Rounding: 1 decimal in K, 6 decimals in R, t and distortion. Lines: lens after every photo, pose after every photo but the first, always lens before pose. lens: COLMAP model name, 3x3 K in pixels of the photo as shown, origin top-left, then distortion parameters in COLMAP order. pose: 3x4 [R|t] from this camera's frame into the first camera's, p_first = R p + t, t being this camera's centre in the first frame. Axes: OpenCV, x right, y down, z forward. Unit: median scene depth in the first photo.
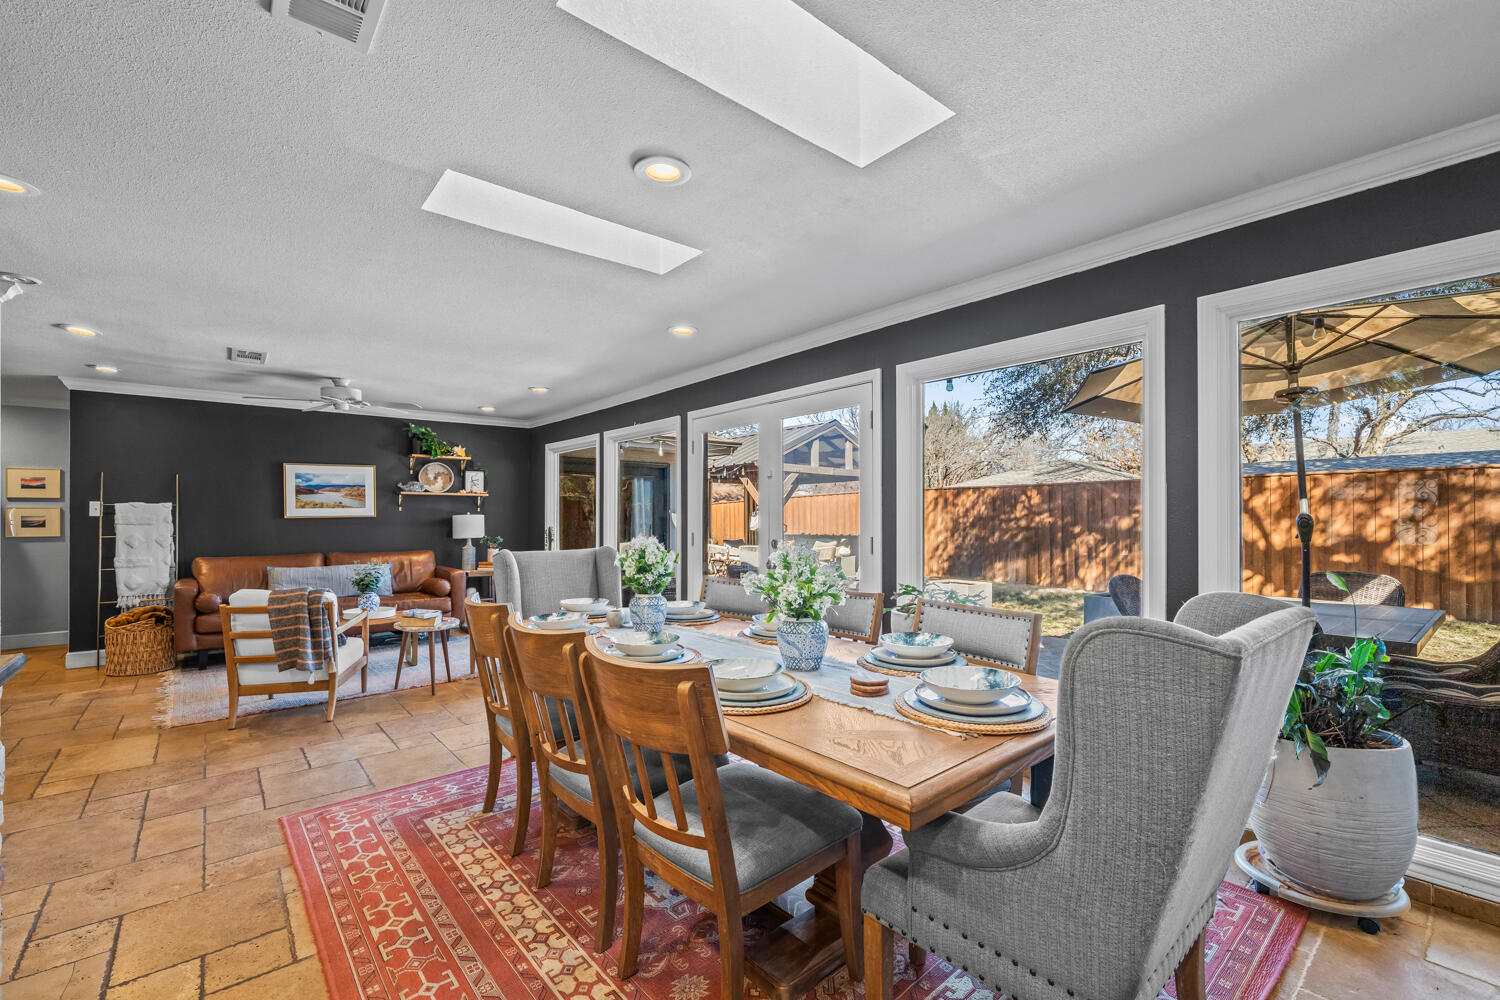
lens RADIAL K [[645.1, 0, 749.7], [0, 645.1, 503.9], [0, 0, 1]] dist [0.002480, -0.000573]
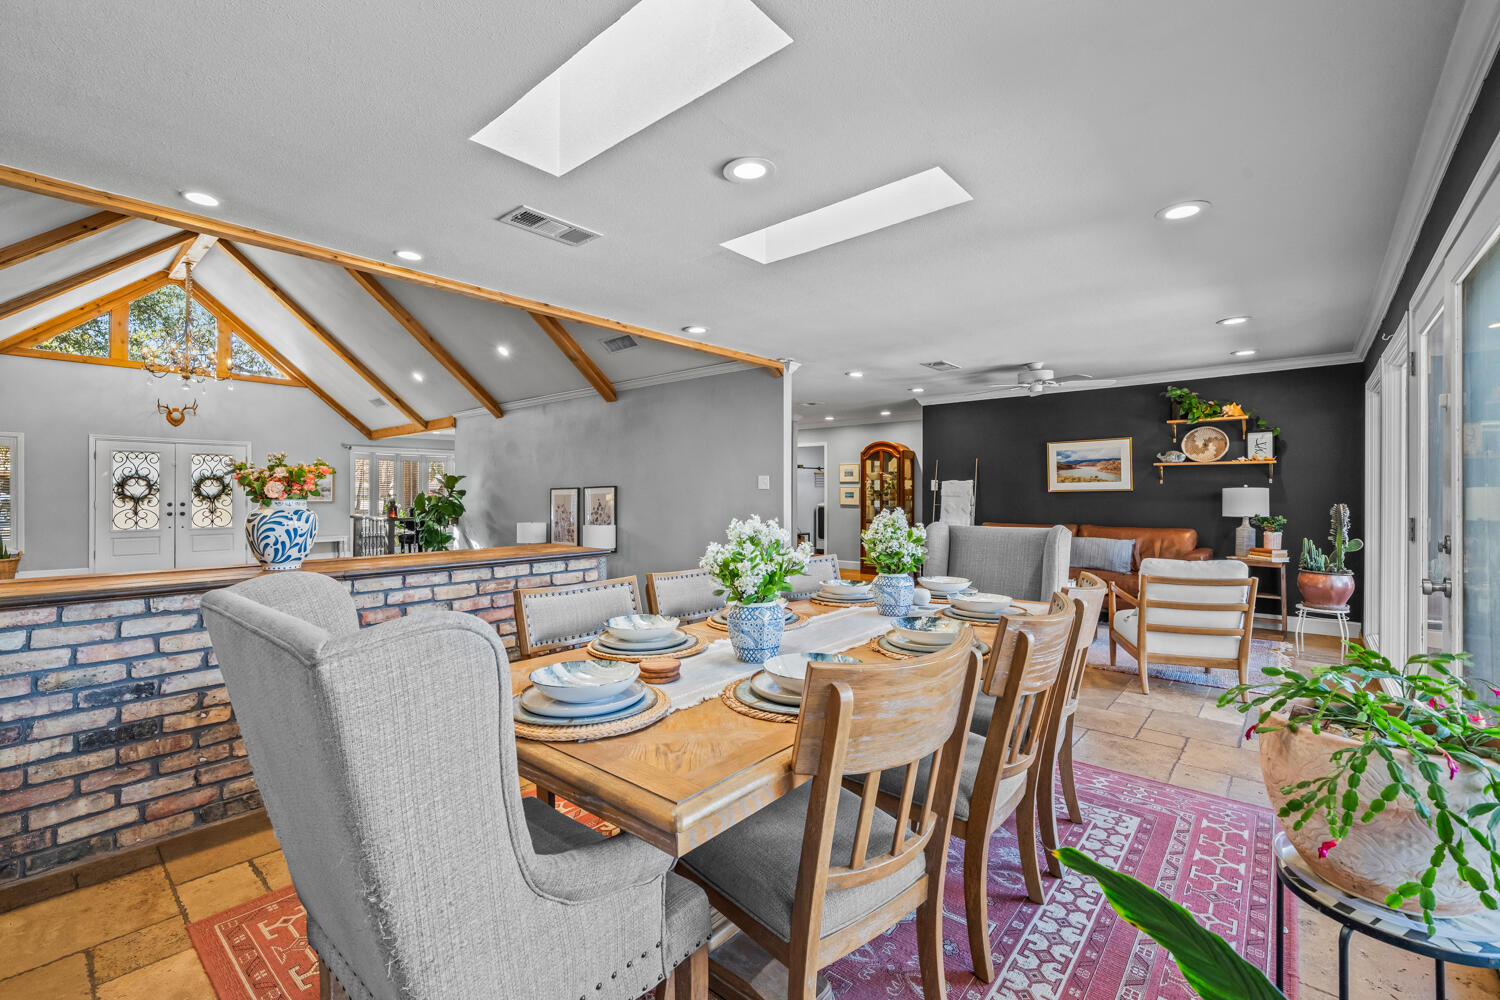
lens RADIAL K [[645.1, 0, 712.2], [0, 645.1, 498.7], [0, 0, 1]] dist [0.002480, -0.000573]
pose [[0.124264, 0.012026, -0.992176, 0.301090], [0.022807, 0.999628, 0.014973, 0.003700], [0.991987, -0.024489, 0.123944, 0.259465]]
